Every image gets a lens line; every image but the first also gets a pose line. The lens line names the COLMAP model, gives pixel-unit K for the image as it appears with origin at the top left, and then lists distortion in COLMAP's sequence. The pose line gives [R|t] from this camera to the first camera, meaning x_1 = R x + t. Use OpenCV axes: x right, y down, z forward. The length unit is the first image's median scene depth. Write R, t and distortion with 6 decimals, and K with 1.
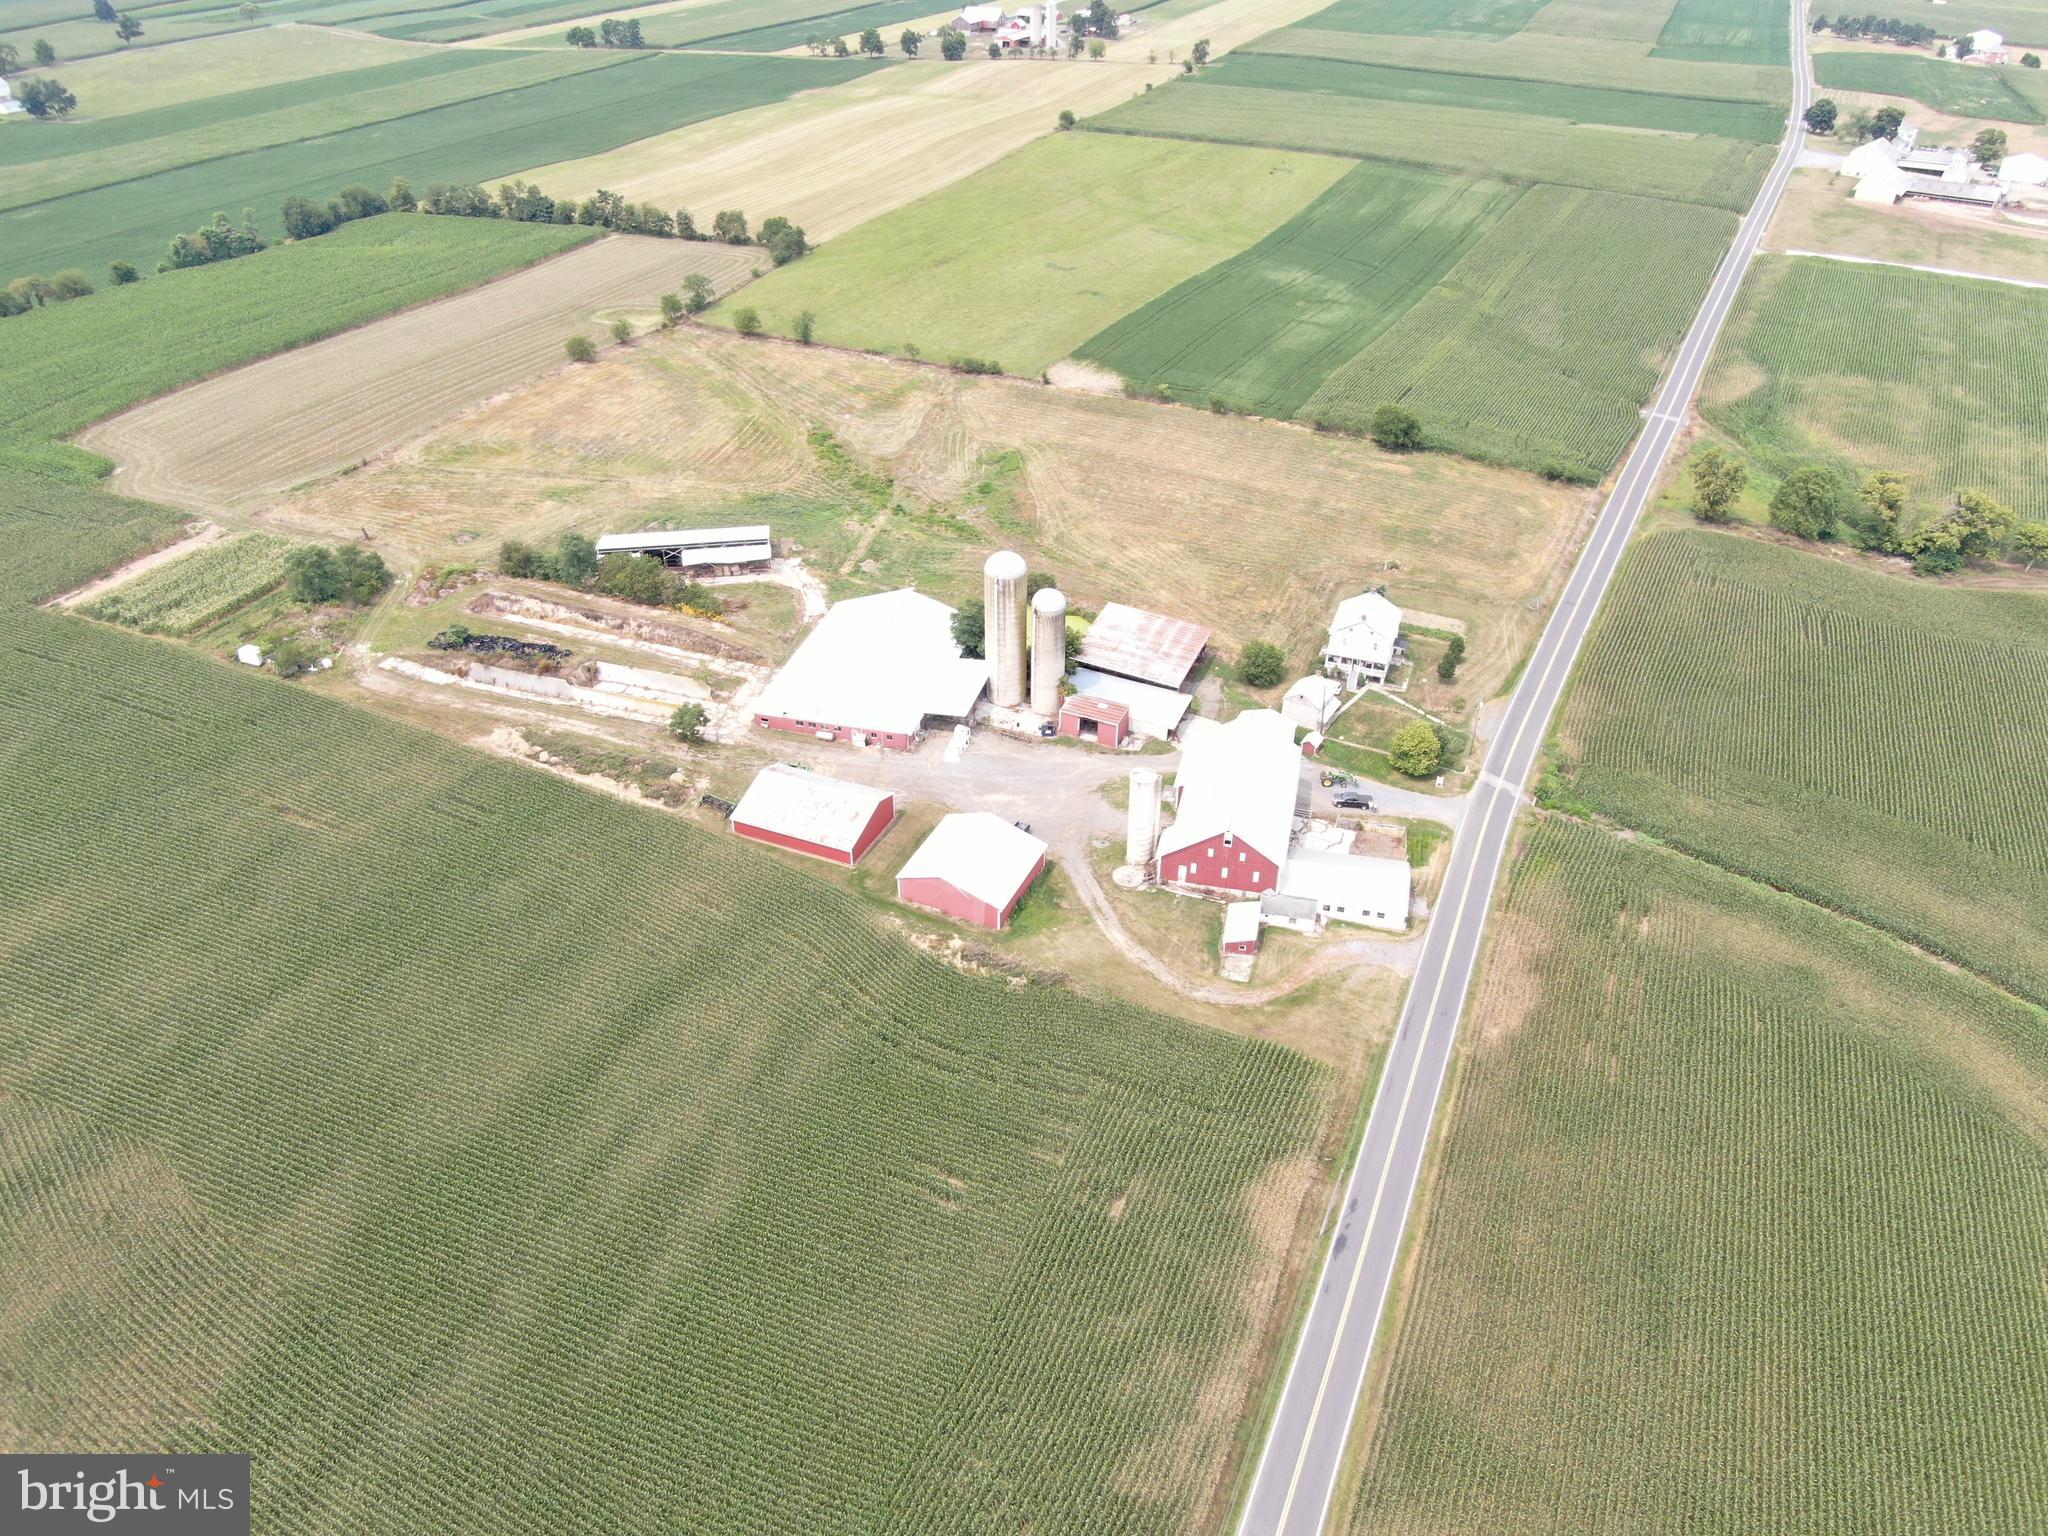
lens RADIAL K [[1475.2, 0, 1024.6], [0, 1475.2, 766.9], [0, 0, 1]] dist [-0.022127, 0.012099]
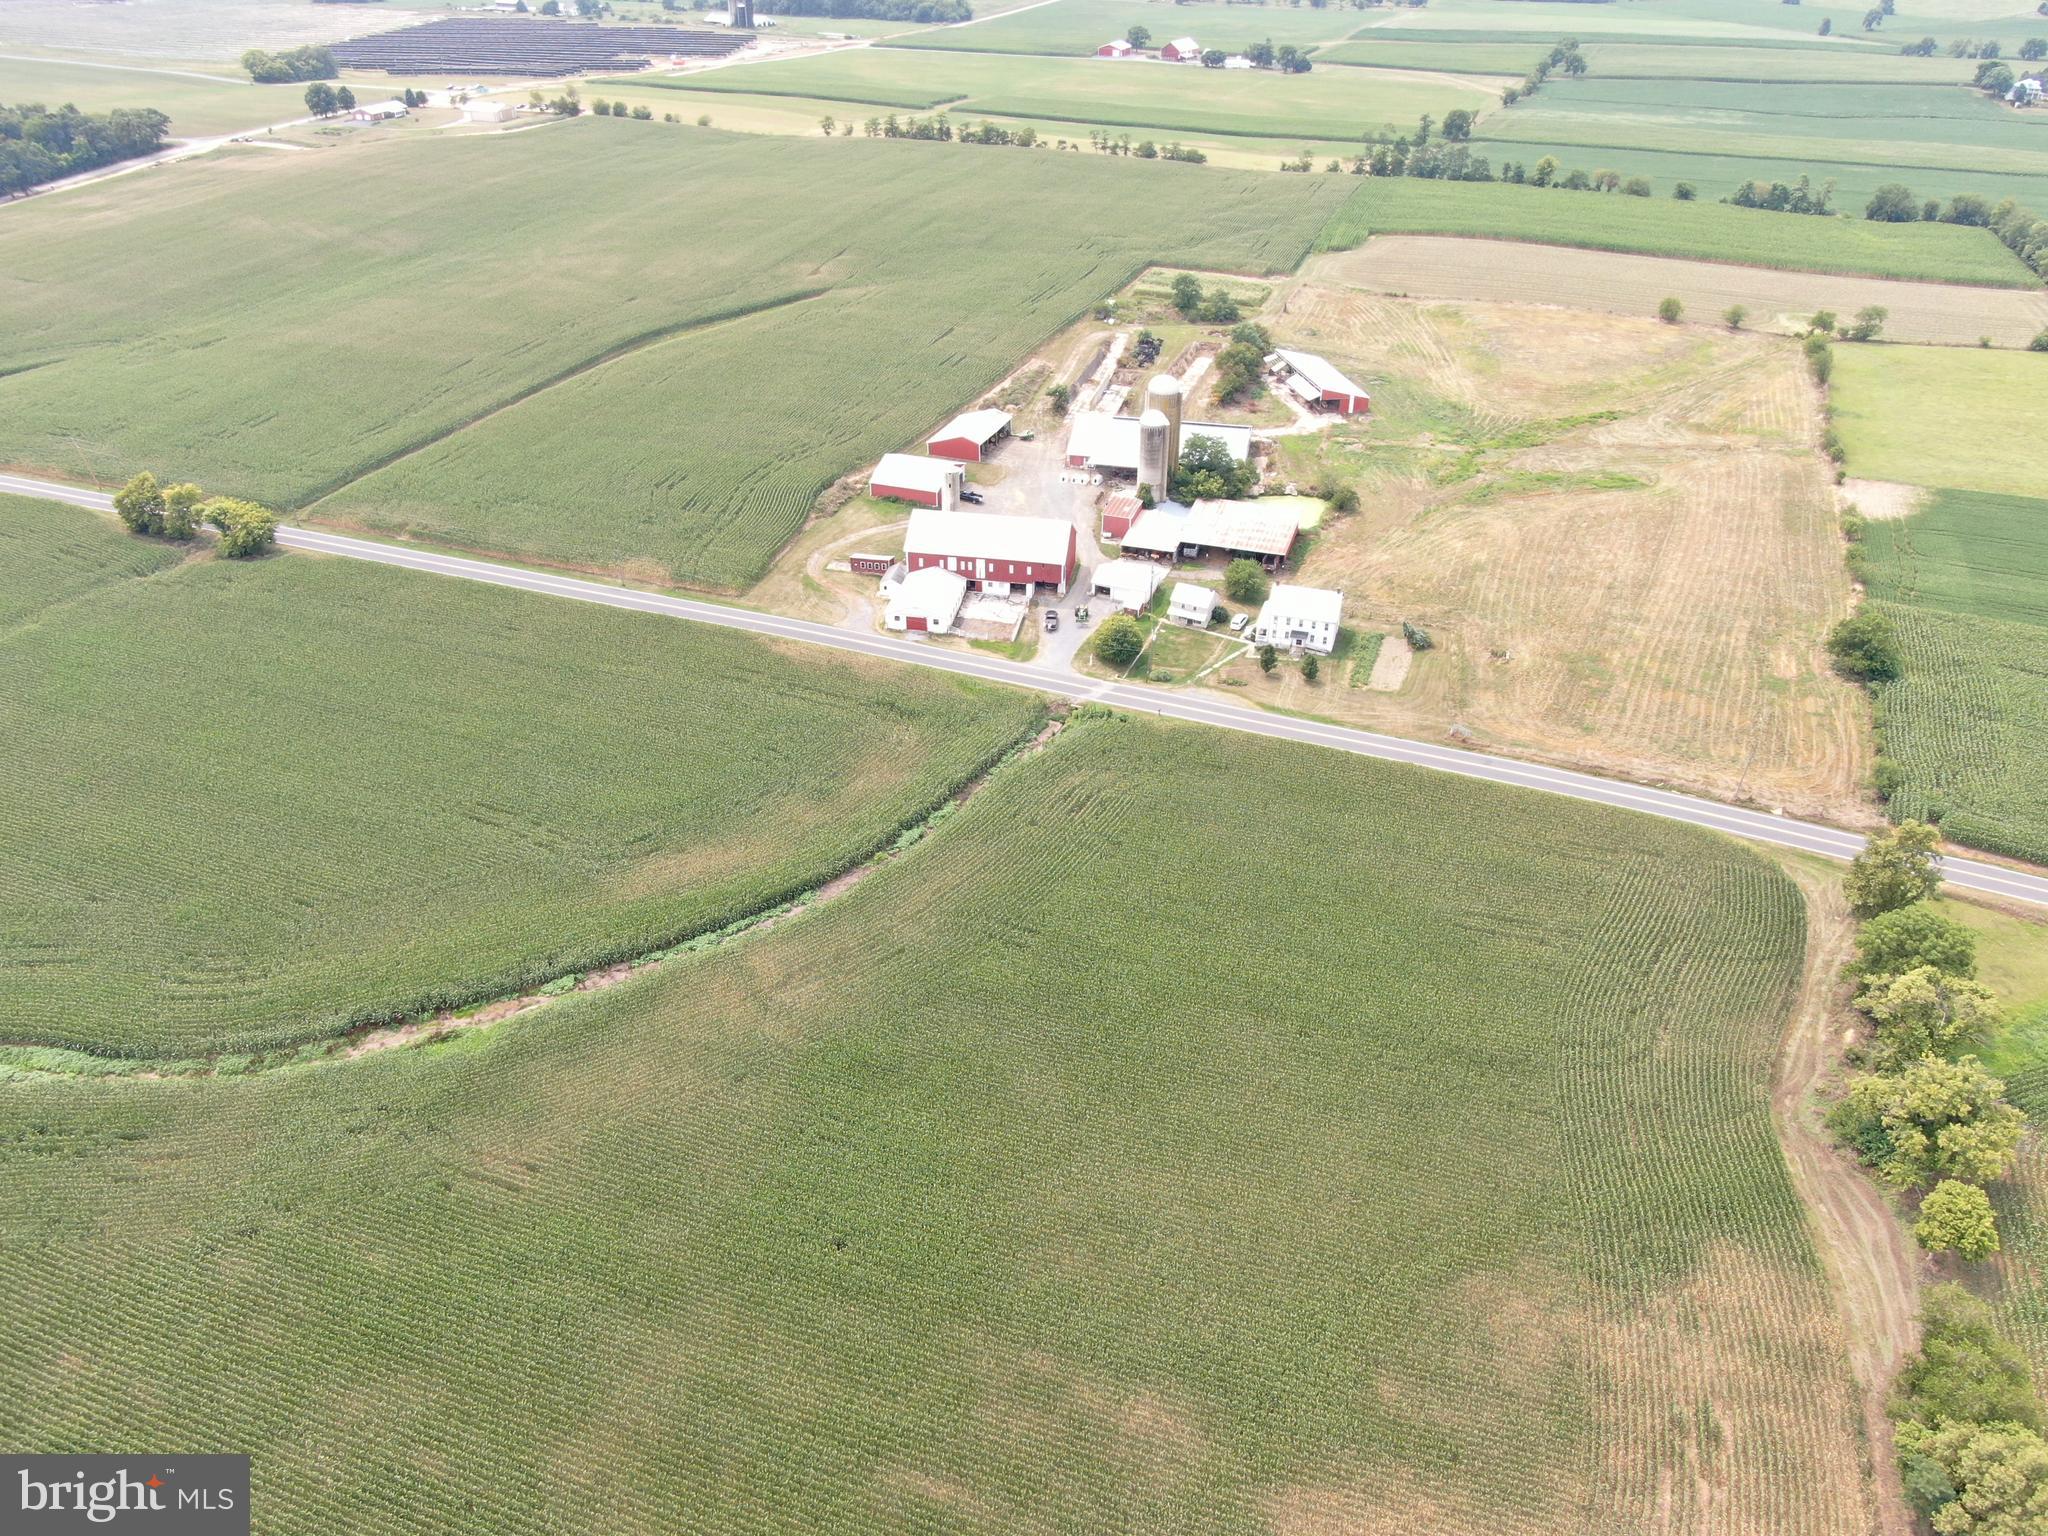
lens RADIAL K [[1505.2, 0, 1024.2], [0, 1505.2, 768.2], [0, 0, 1]] dist [-0.019230, 0.008748]
pose [[0.052141, 0.531549, -0.845421, 1.022106], [-0.553493, 0.720029, 0.418574, -0.302871], [0.831220, 0.446110, 0.331752, 0.480703]]
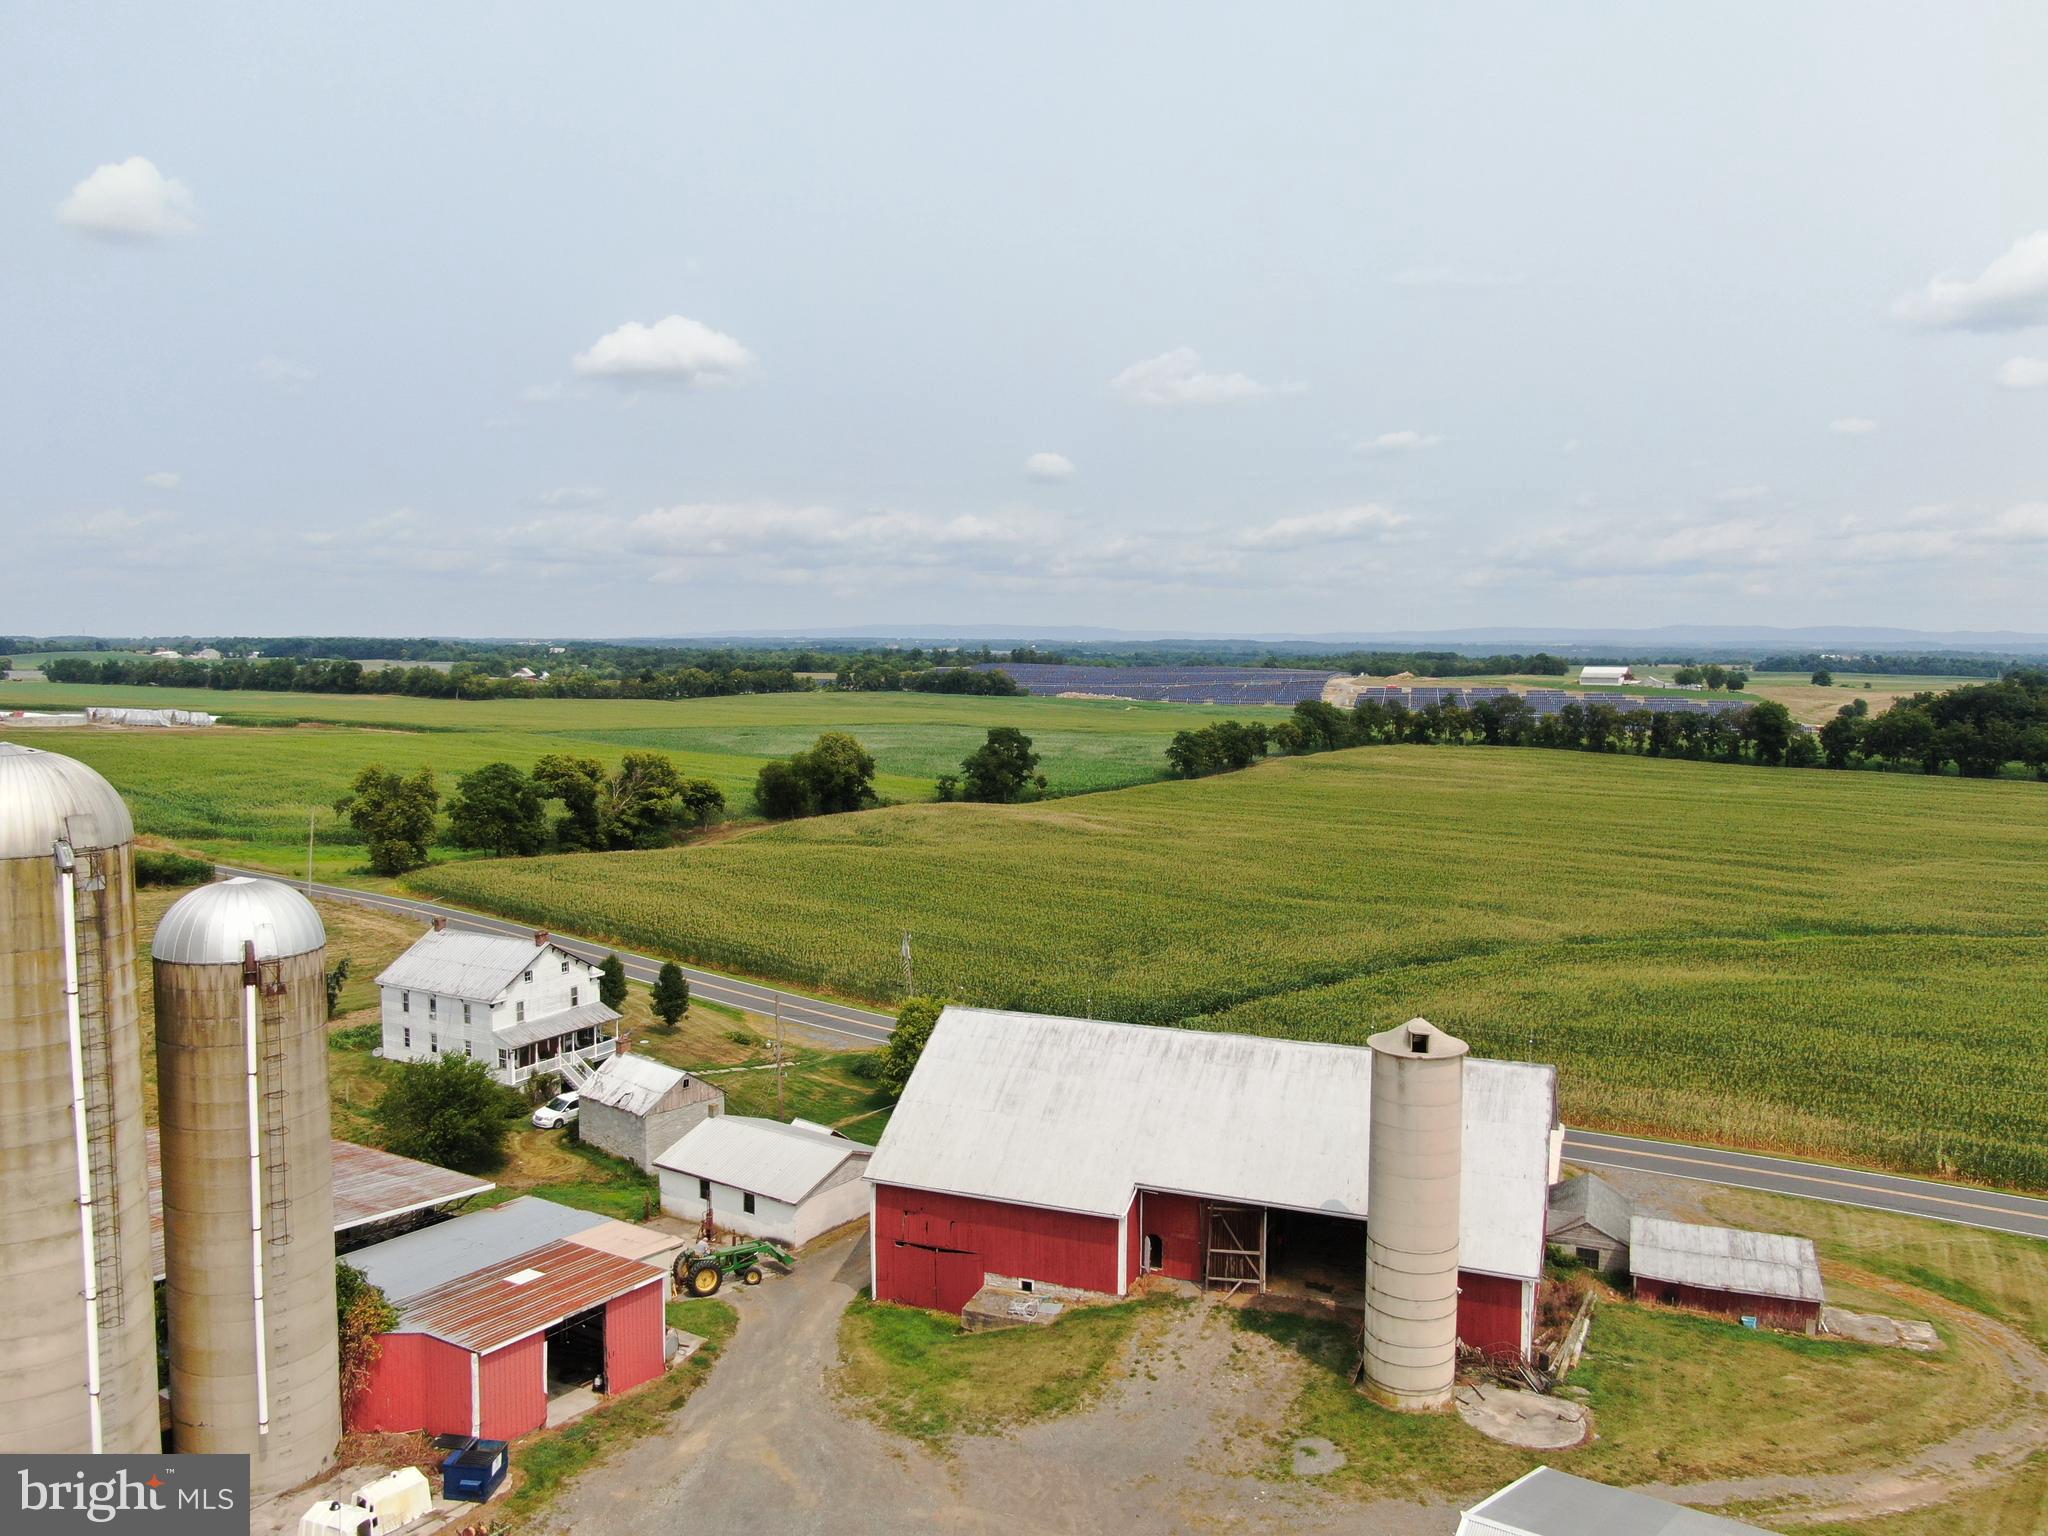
lens RADIAL K [[1505.2, 0, 1024.2], [0, 1505.2, 768.2], [0, 0, 1]] dist [-0.019230, 0.008748]
pose [[0.152502, -0.082332, 0.984868, -0.147576], [0.539536, 0.841859, -0.013167, -0.052855], [-0.828036, 0.533380, 0.172806, 0.675038]]
